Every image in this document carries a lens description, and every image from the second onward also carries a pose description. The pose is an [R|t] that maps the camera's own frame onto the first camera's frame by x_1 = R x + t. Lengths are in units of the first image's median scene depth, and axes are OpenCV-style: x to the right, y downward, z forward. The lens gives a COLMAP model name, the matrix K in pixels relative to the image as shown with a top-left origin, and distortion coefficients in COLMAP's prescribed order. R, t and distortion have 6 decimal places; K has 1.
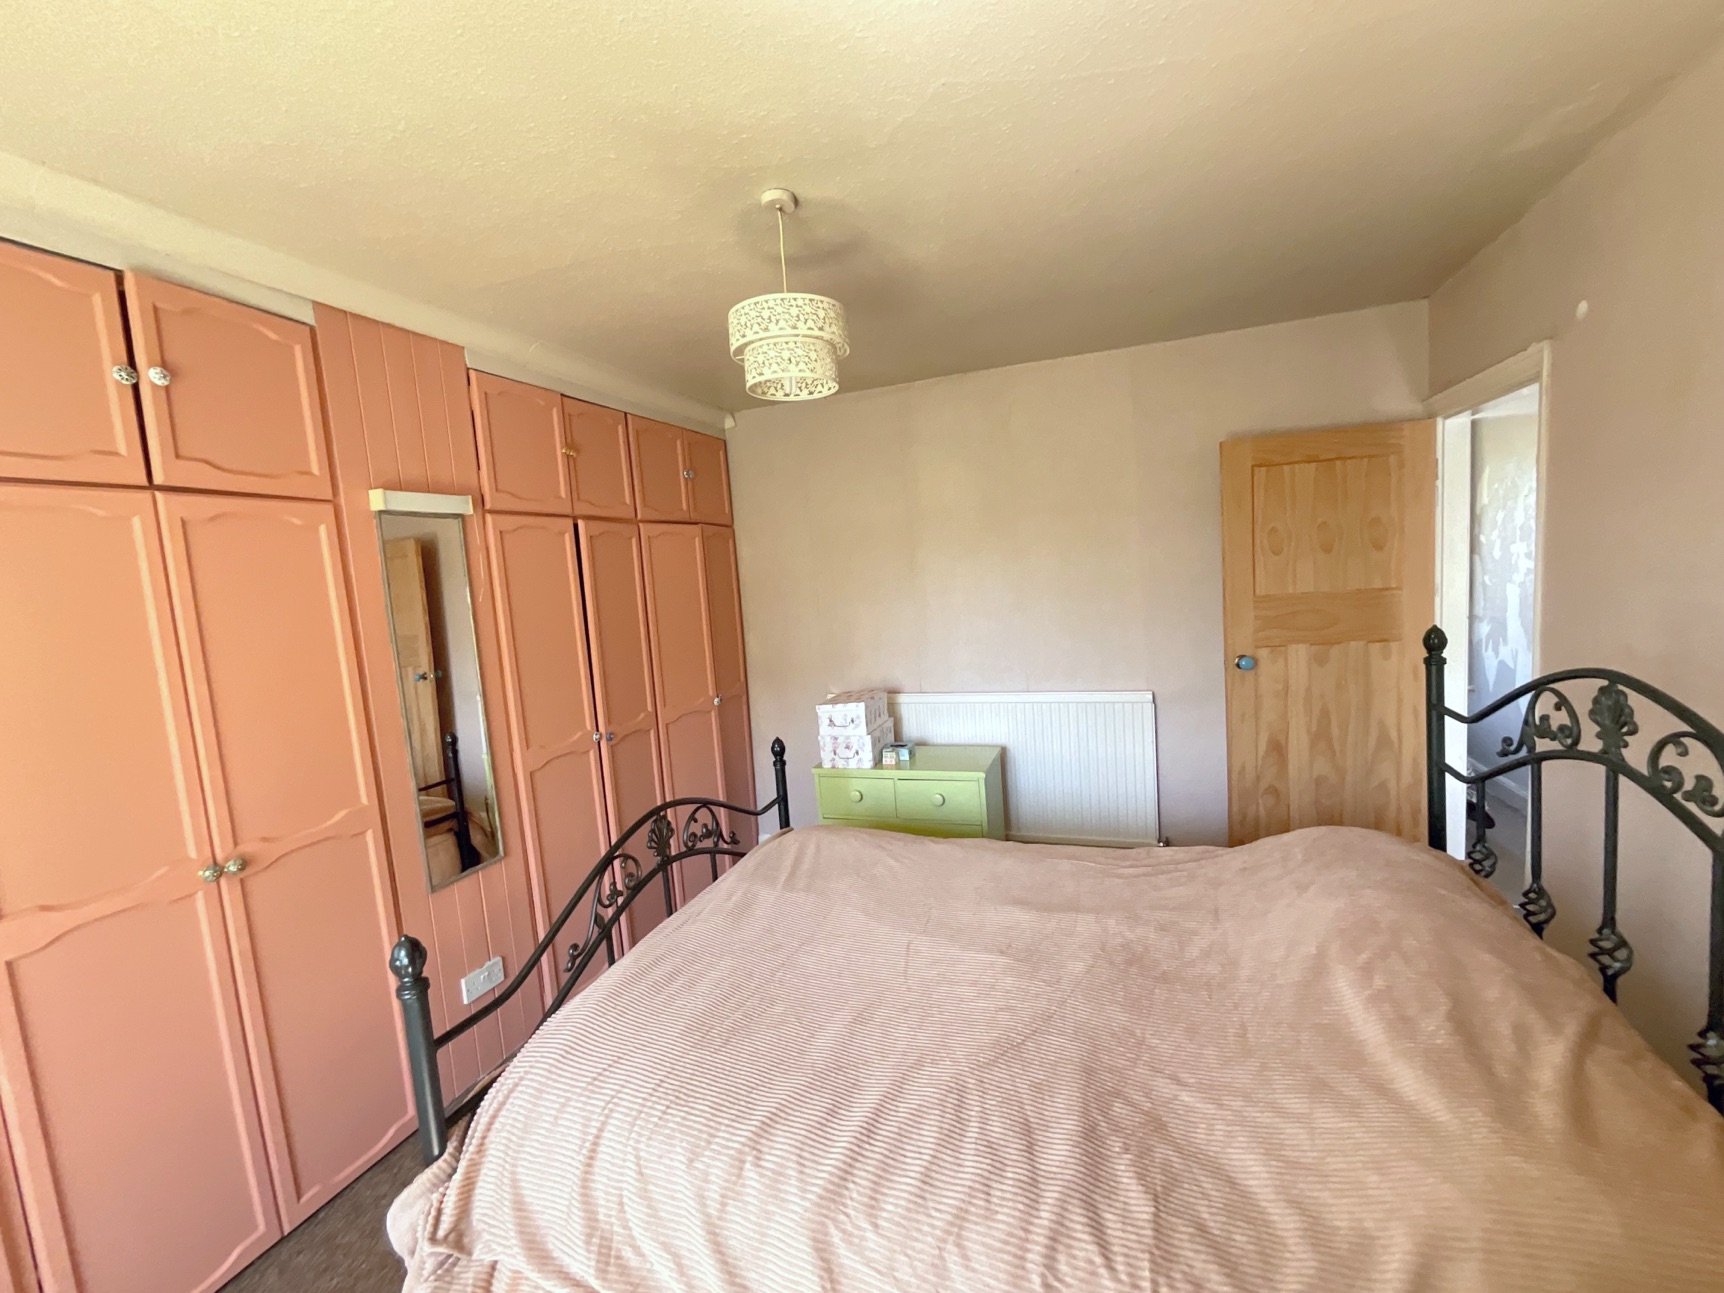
lens RADIAL K [[698.9, 0, 861.7], [0, 698.9, 644.4], [0, 0, 1]] dist [-0.000207, 0.002670]
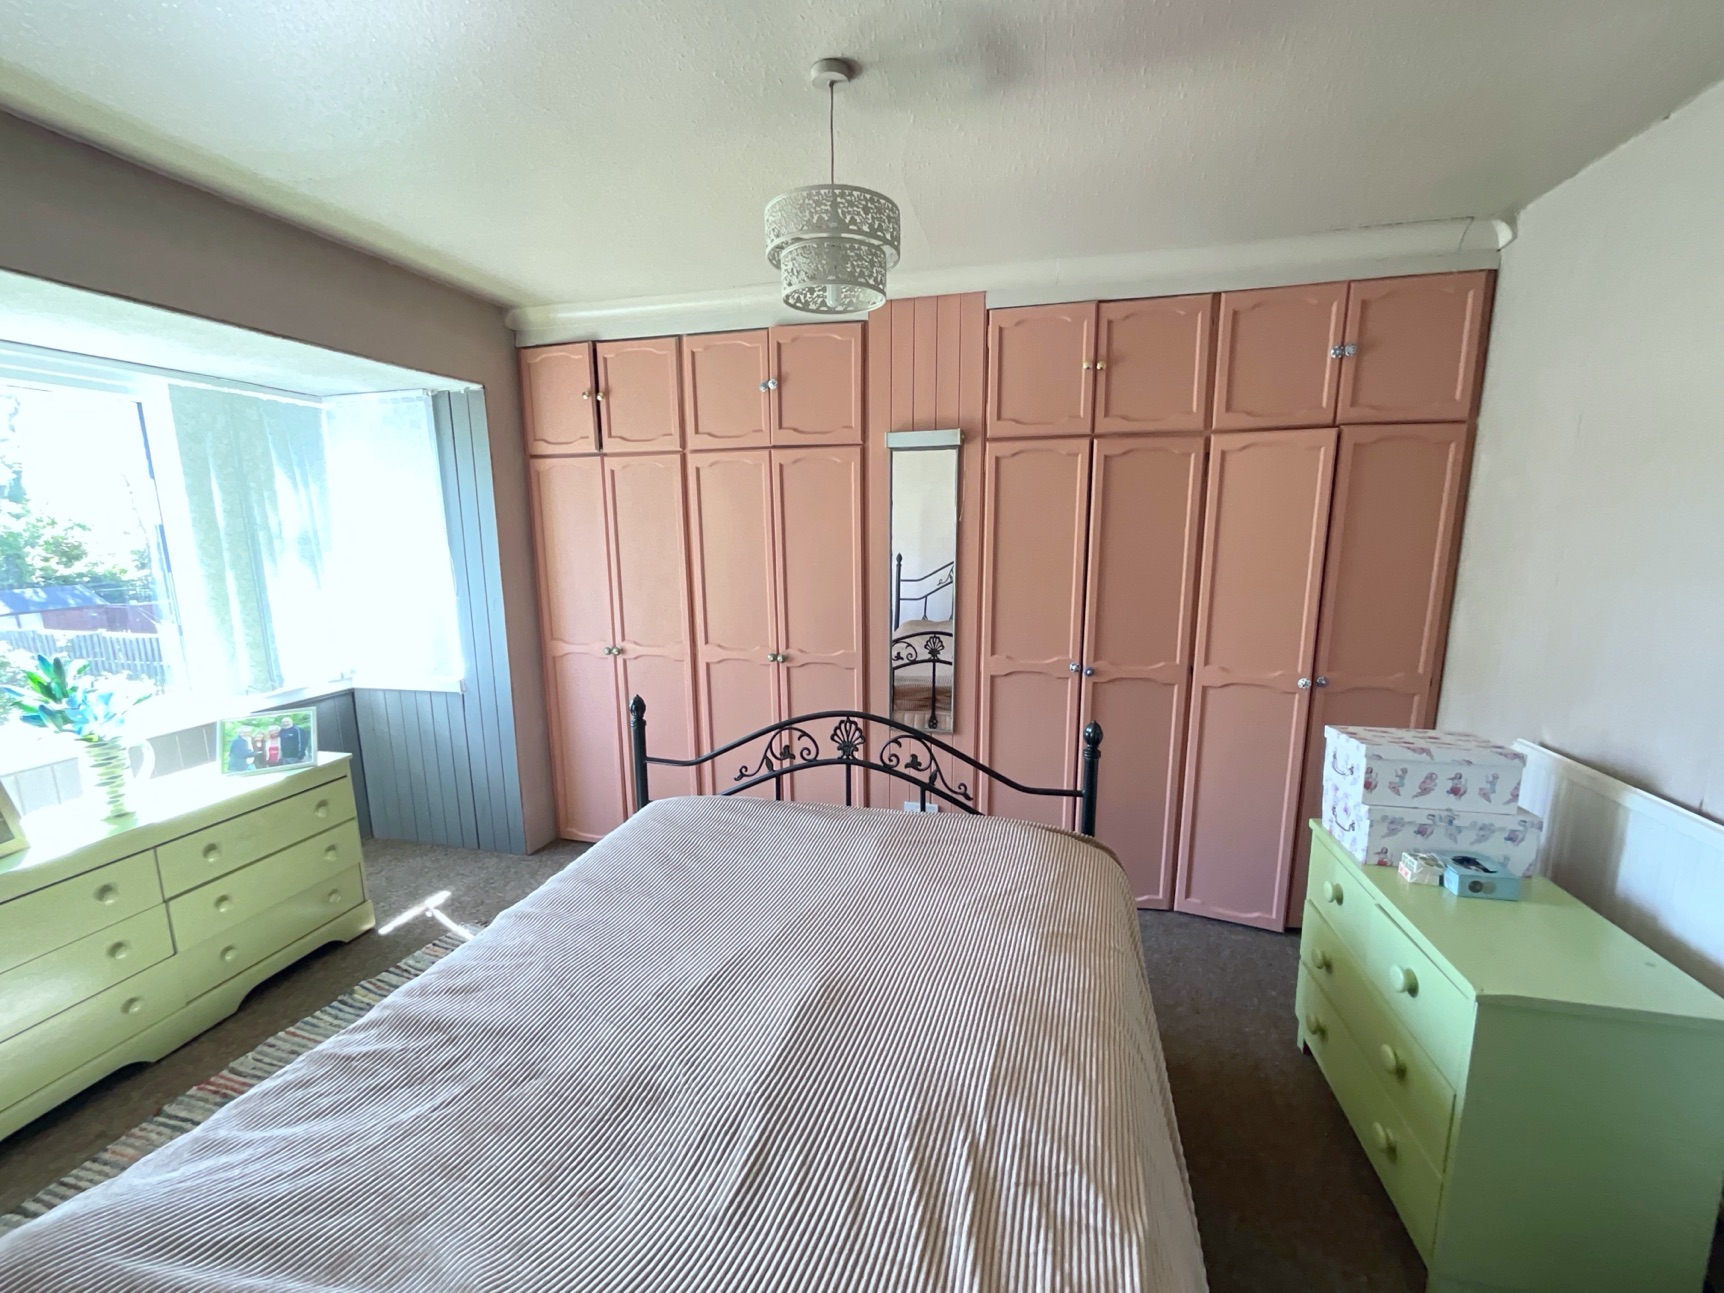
lens RADIAL K [[698.9, 0, 865.2], [0, 698.9, 647.2], [0, 0, 1]] dist [-0.000207, 0.002670]
pose [[0.115142, 0.229494, -0.966476, 0.709447], [-0.107267, 0.970130, 0.217582, -0.104643], [0.987540, 0.078618, 0.136320, 0.790292]]
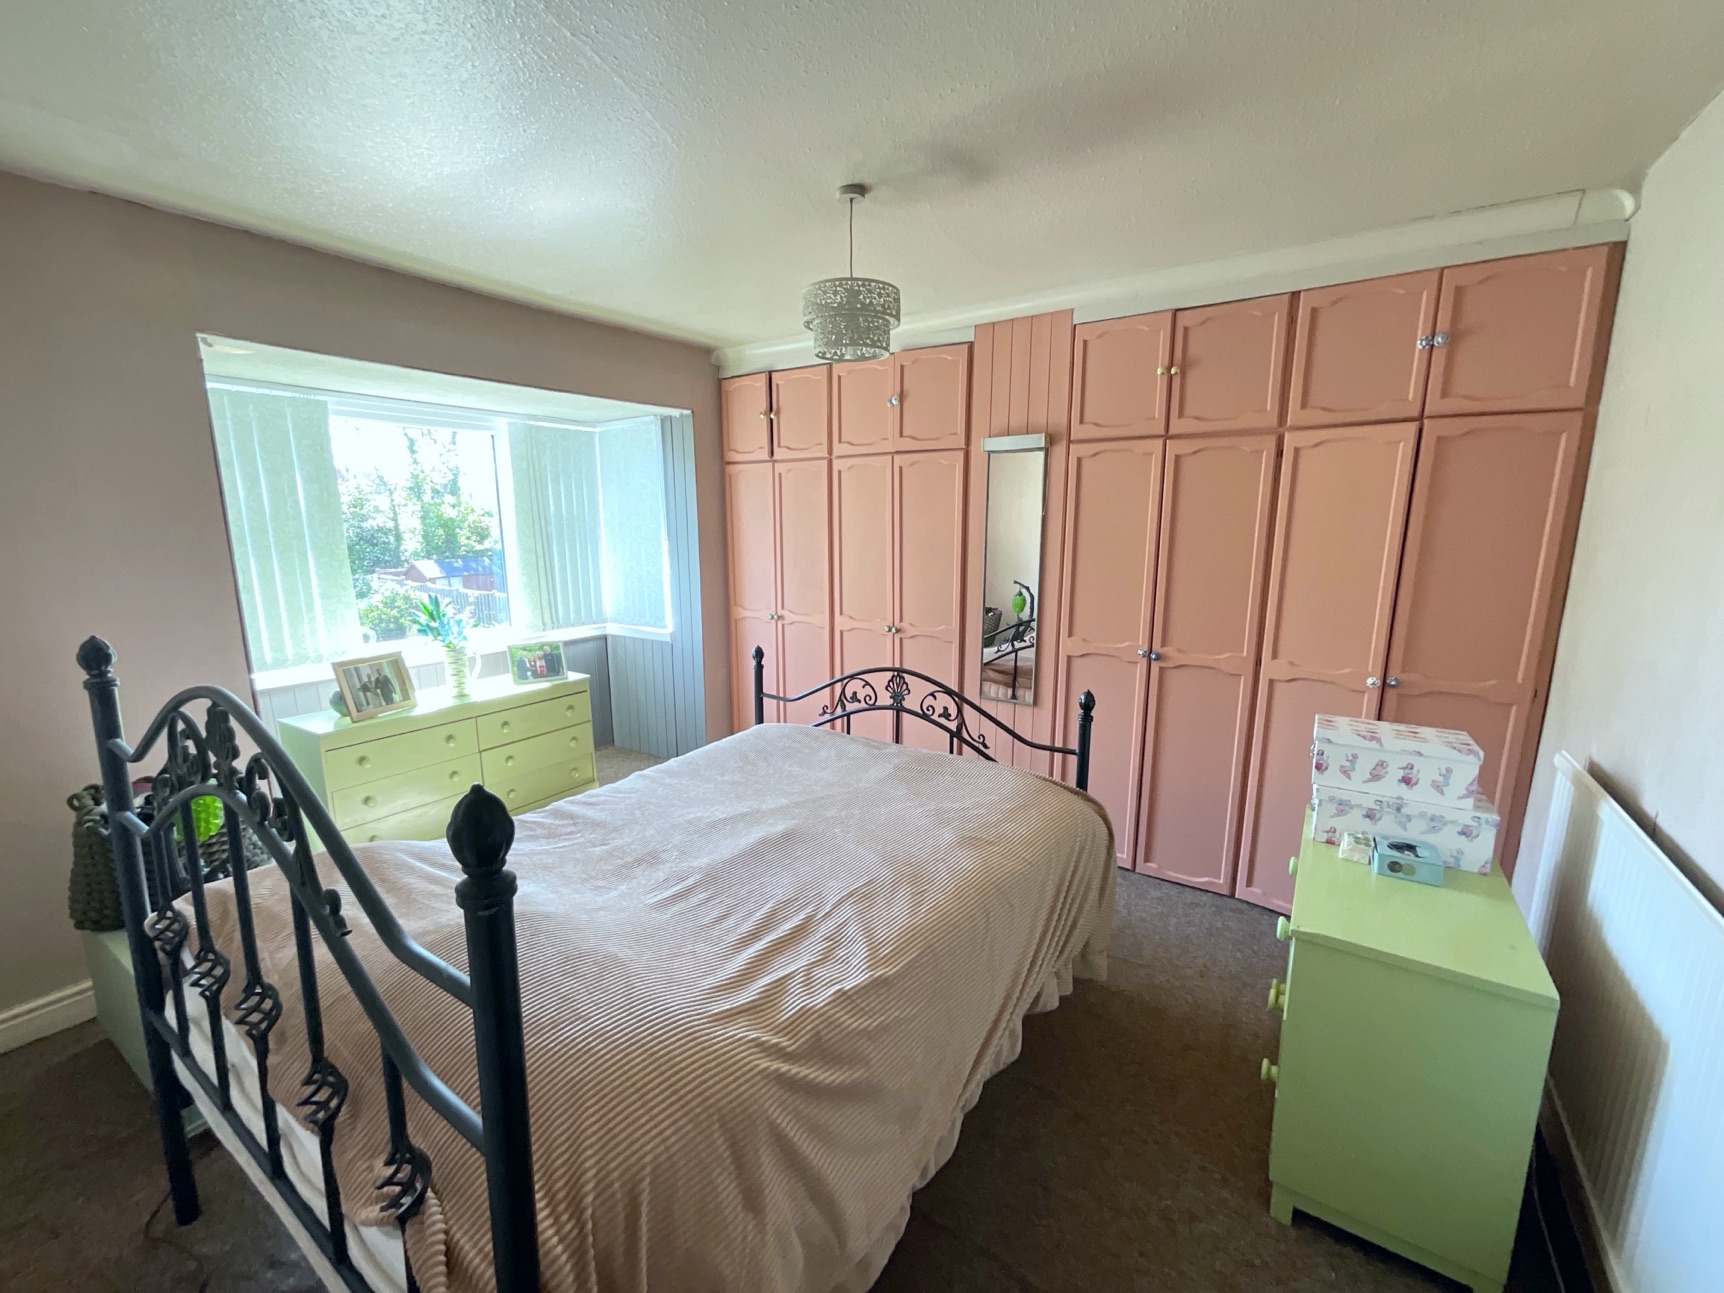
lens RADIAL K [[698.9, 0, 865.4], [0, 698.9, 645.8], [0, 0, 1]] dist [-0.000207, 0.002670]
pose [[-0.233435, 0.237139, -0.943013, 0.950976], [-0.089443, 0.960458, 0.263667, -0.159391], [0.968250, 0.145895, -0.202994, 1.108790]]
